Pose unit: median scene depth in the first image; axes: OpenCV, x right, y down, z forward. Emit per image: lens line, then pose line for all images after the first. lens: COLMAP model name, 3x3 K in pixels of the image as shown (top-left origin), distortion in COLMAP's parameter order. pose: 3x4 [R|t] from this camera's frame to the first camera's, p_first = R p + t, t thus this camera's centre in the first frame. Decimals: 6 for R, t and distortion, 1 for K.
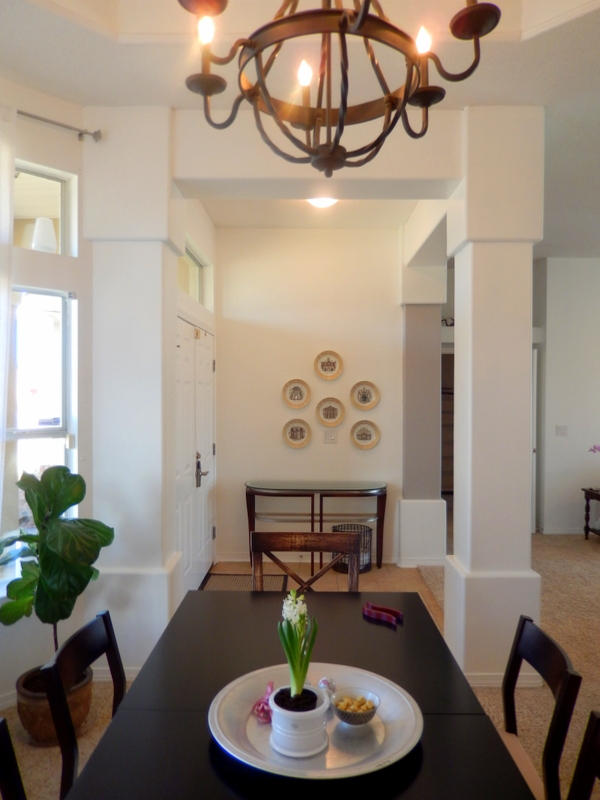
lens RADIAL K [[591.2, 0, 300.0], [0, 591.2, 400.0], [0, 0, 1]] dist [-0.029805, -0.001941]
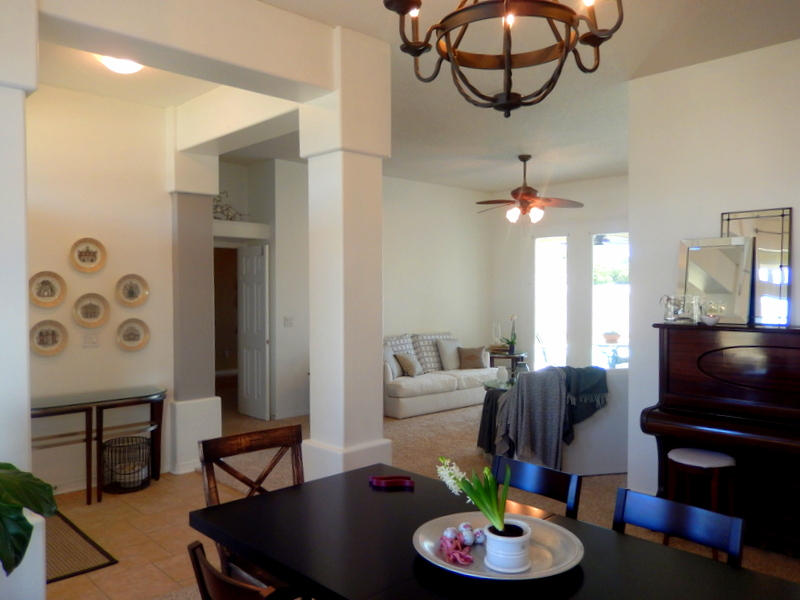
lens RADIAL K [[630.2, 0, 400.0], [0, 630.2, 300.0], [0, 0, 1]] dist [-0.007666, -0.004818]
pose [[0.719013, -0.020044, 0.694708, -0.258176], [0.012631, 0.999796, 0.015774, -0.003282], [-0.694882, -0.002566, 0.719119, 0.040682]]
